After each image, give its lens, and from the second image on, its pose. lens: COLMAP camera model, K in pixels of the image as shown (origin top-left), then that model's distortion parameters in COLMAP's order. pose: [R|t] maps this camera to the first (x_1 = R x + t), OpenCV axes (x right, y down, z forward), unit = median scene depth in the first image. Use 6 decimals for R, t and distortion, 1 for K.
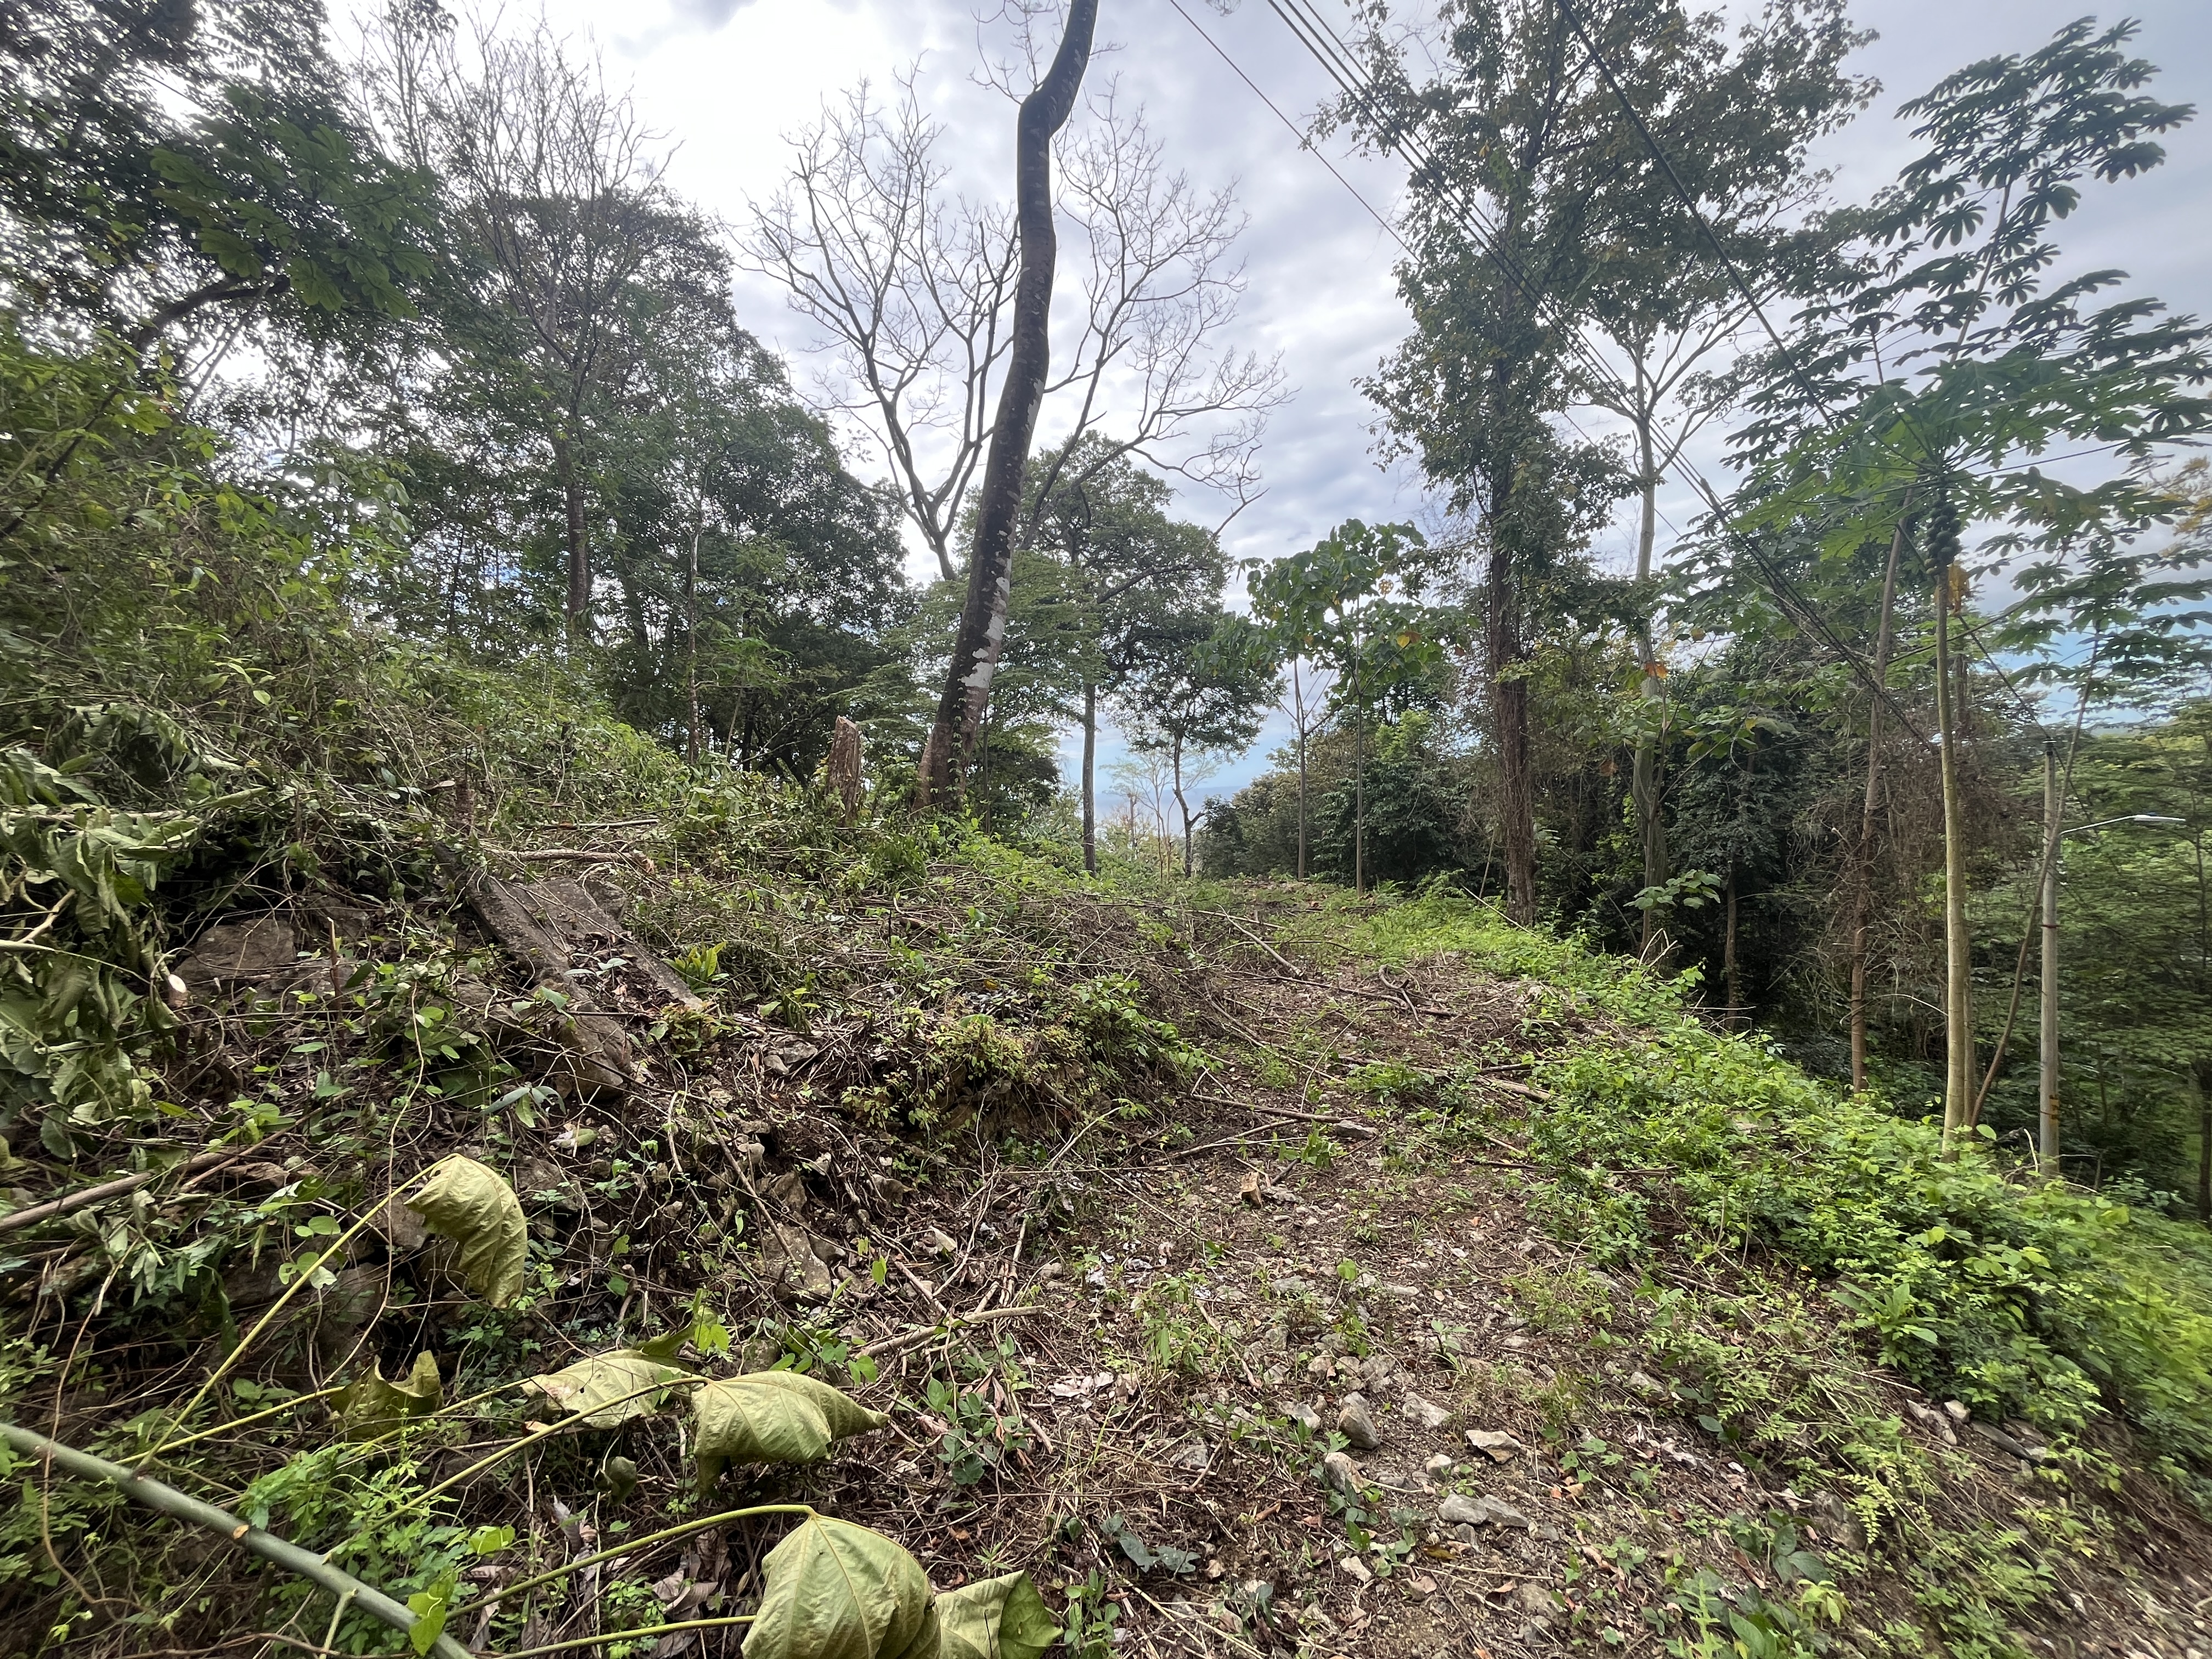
lens RADIAL K [[893.3, 0, 1103.9], [0, 893.3, 827.0], [0, 0, 1]] dist [-0.002733, 0.000518]
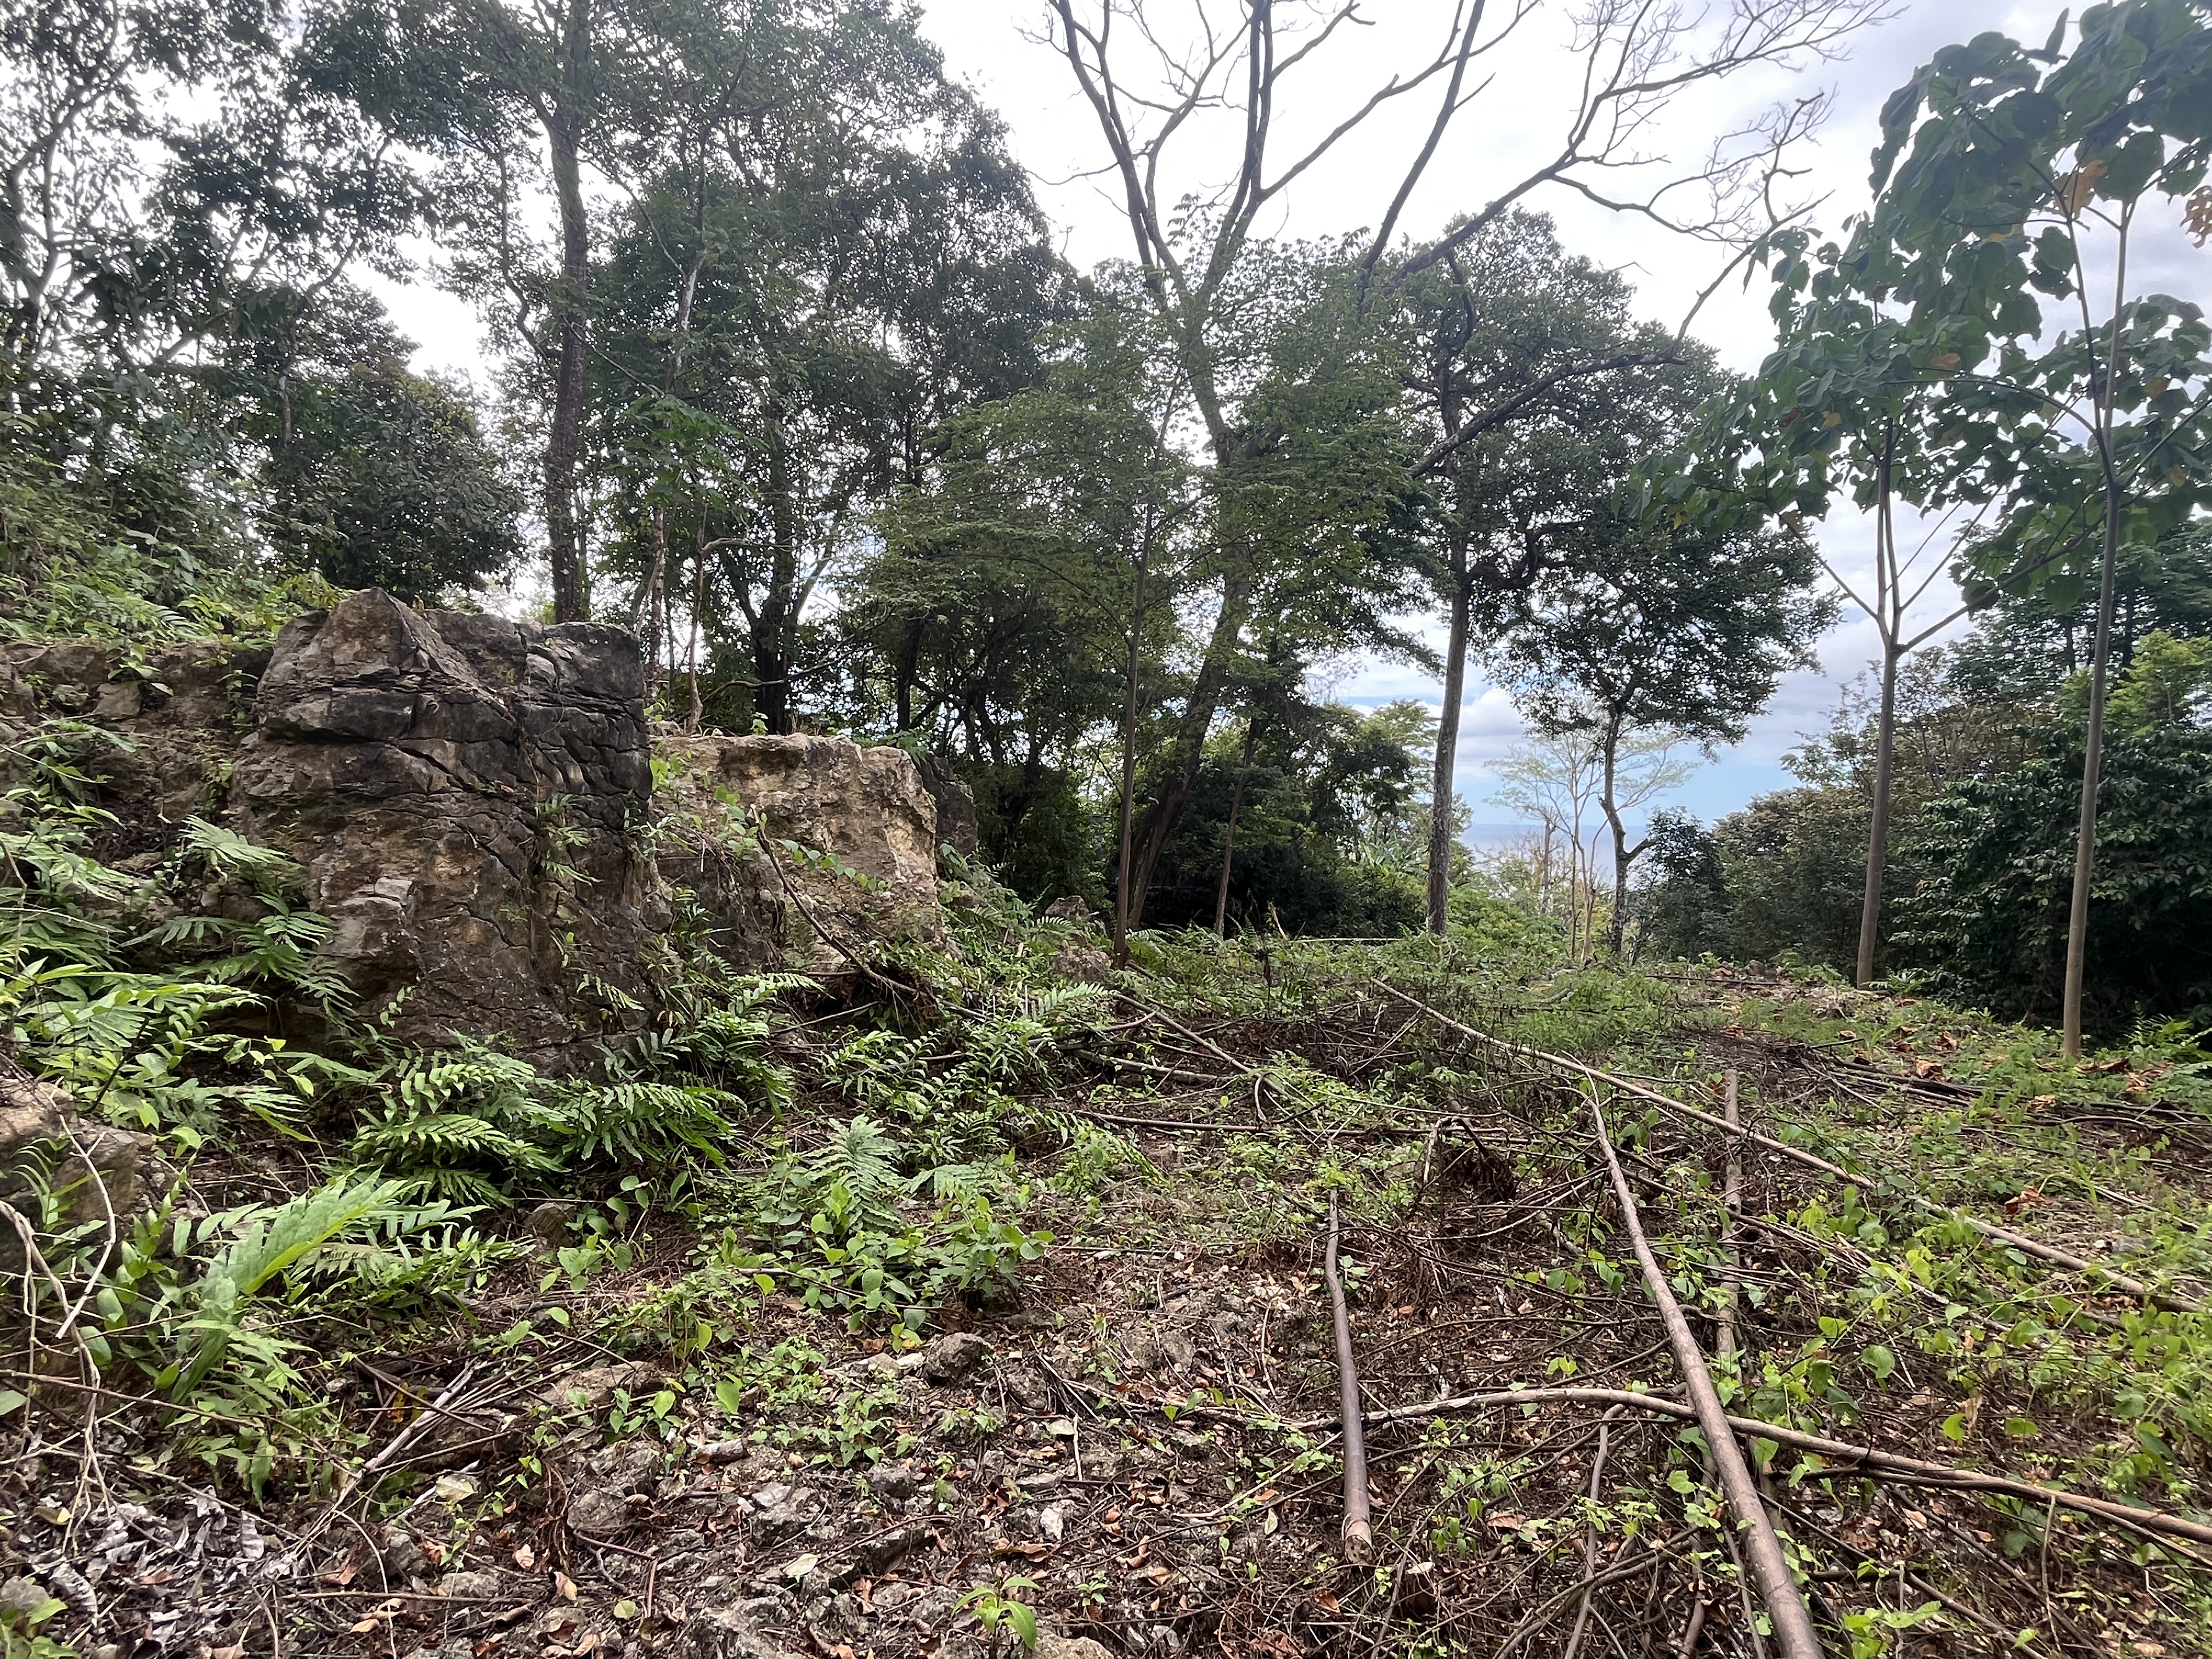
lens RADIAL K [[1099.9, 0, 1107.0], [0, 1099.9, 828.2], [0, 0, 1]] dist [-0.003785, 0.000473]
pose [[0.931271, 0.070457, -0.357448, 0.074507], [-0.078327, 0.996899, -0.007566, 0.019142], [0.355807, 0.035044, 0.933902, 0.428941]]
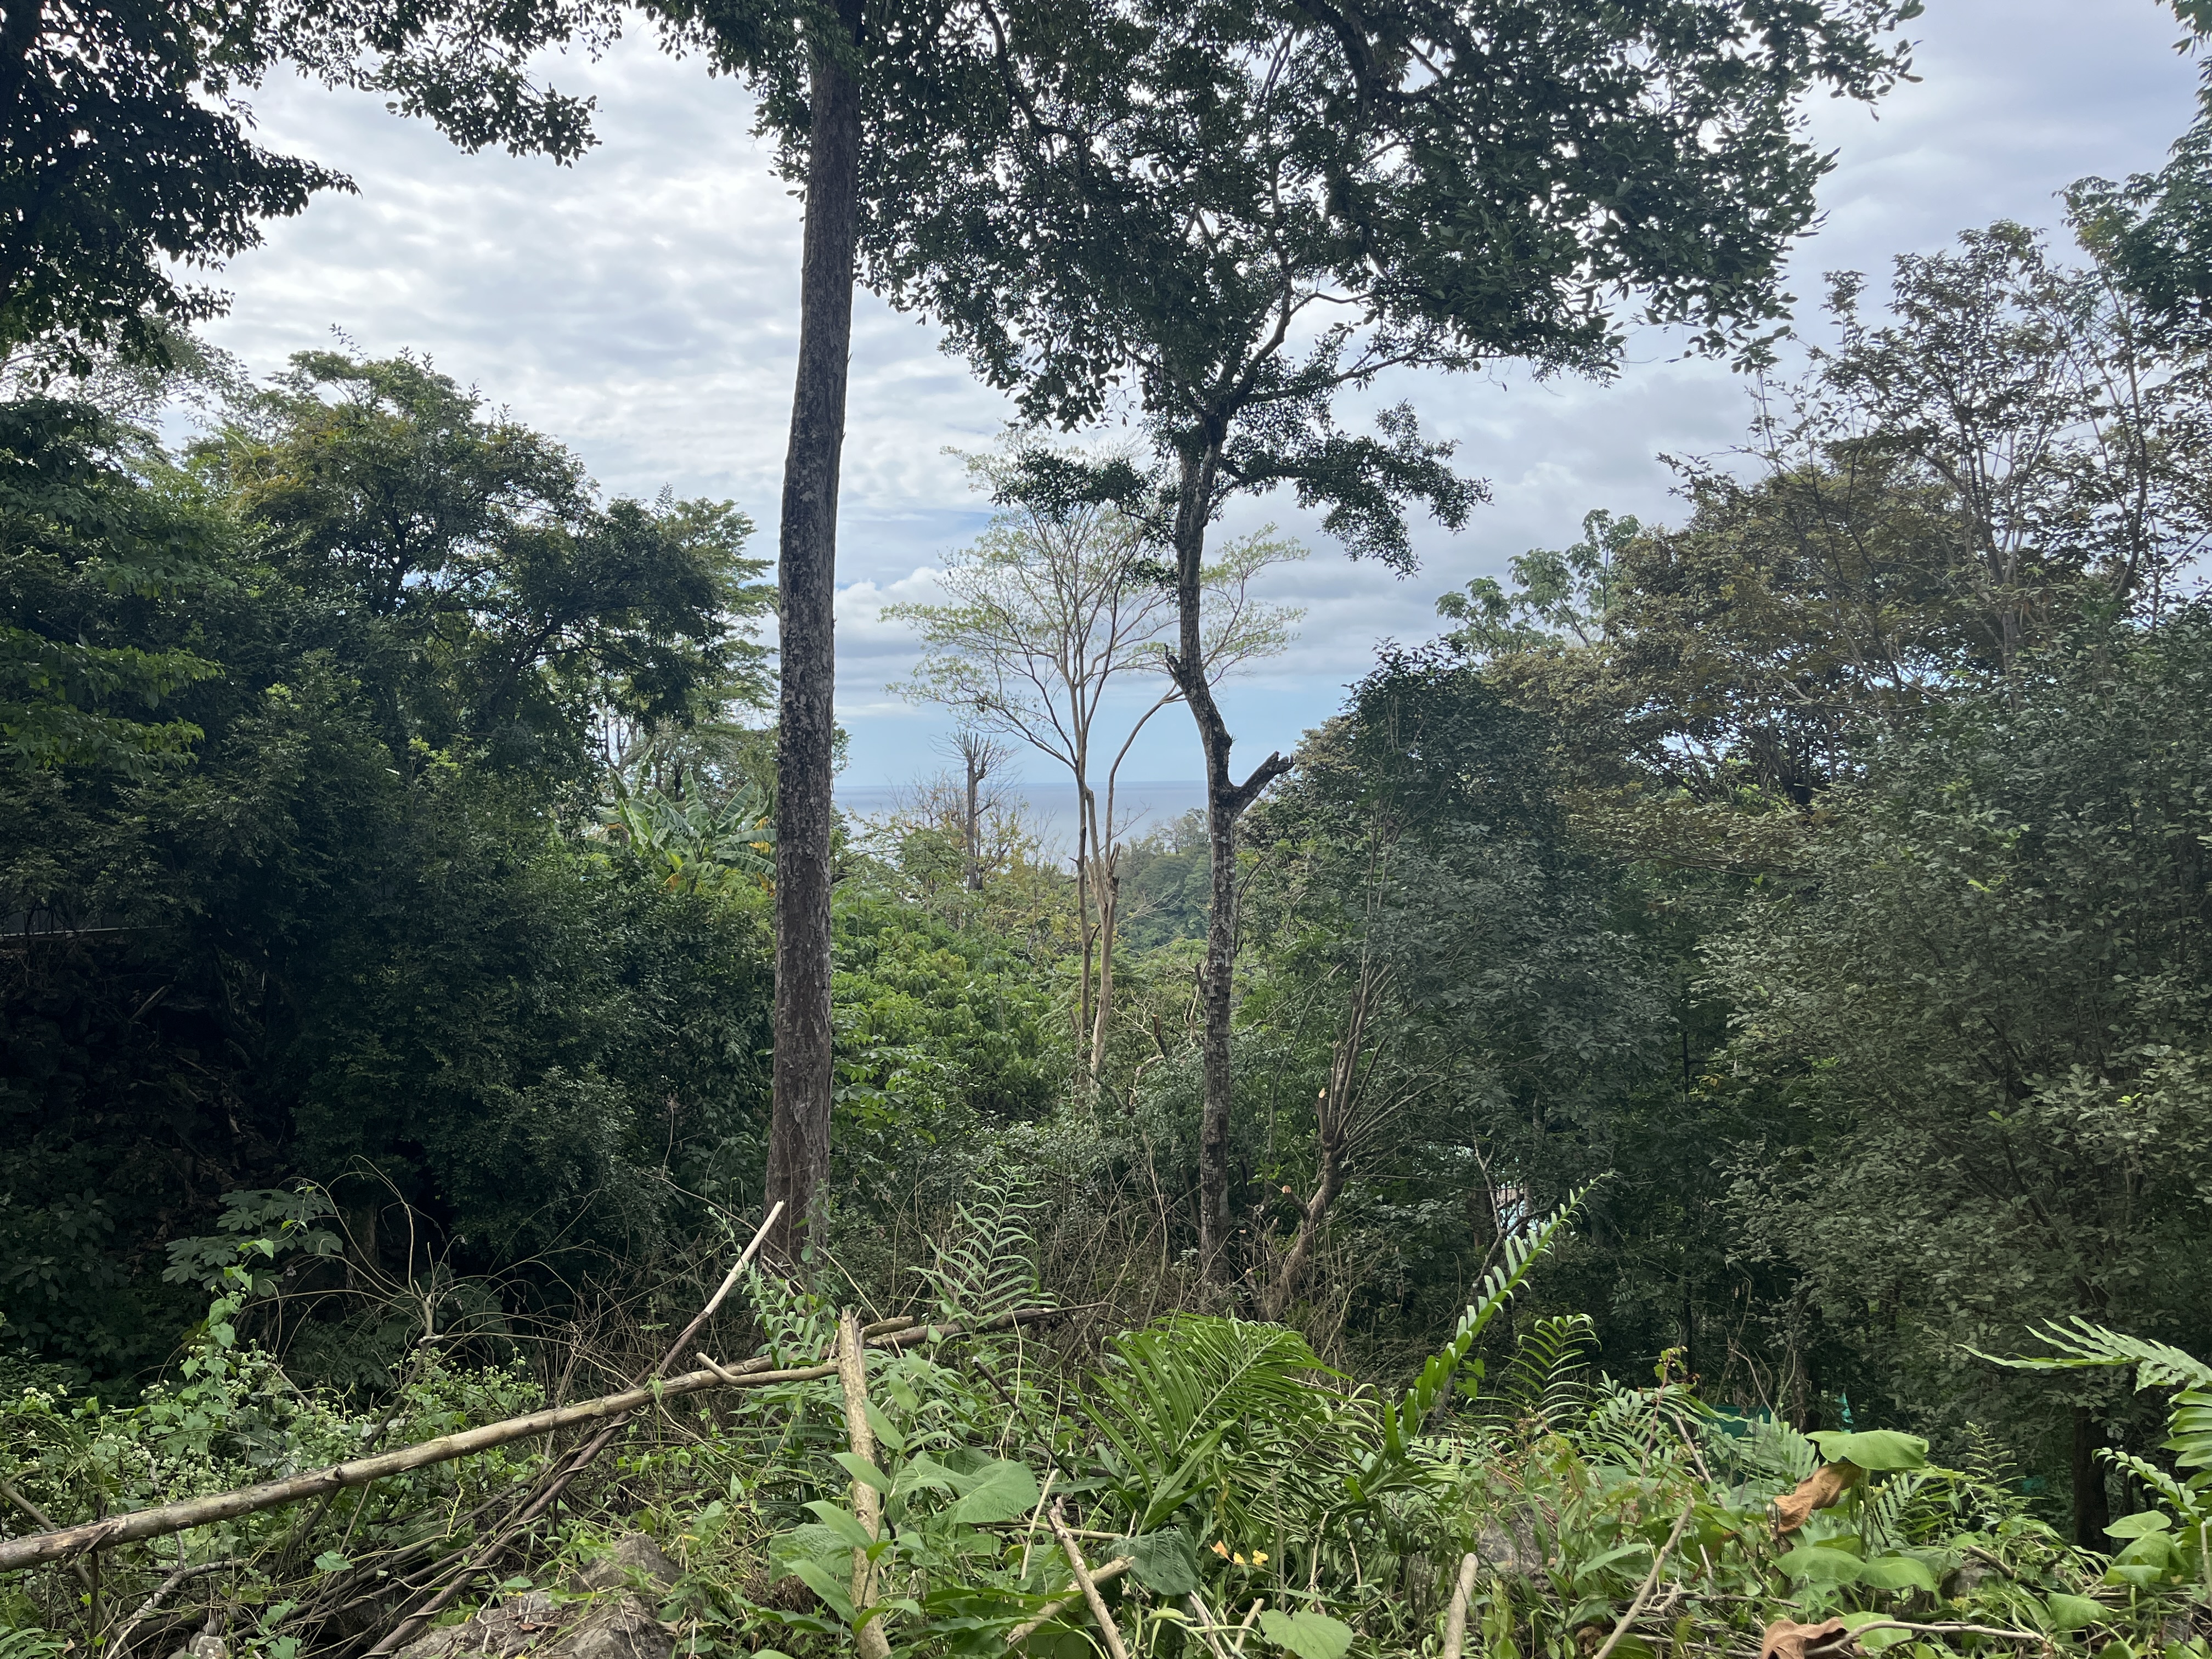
lens RADIAL K [[1680.6, 0, 1116.7], [0, 1680.6, 835.4], [0, 0, 1]] dist [0.062498, -0.080131]
pose [[0.991407, 0.036943, 0.125490, 0.012079], [-0.035425, 0.999270, -0.014310, 0.030183], [-0.125927, 0.009741, 0.991992, 1.172075]]
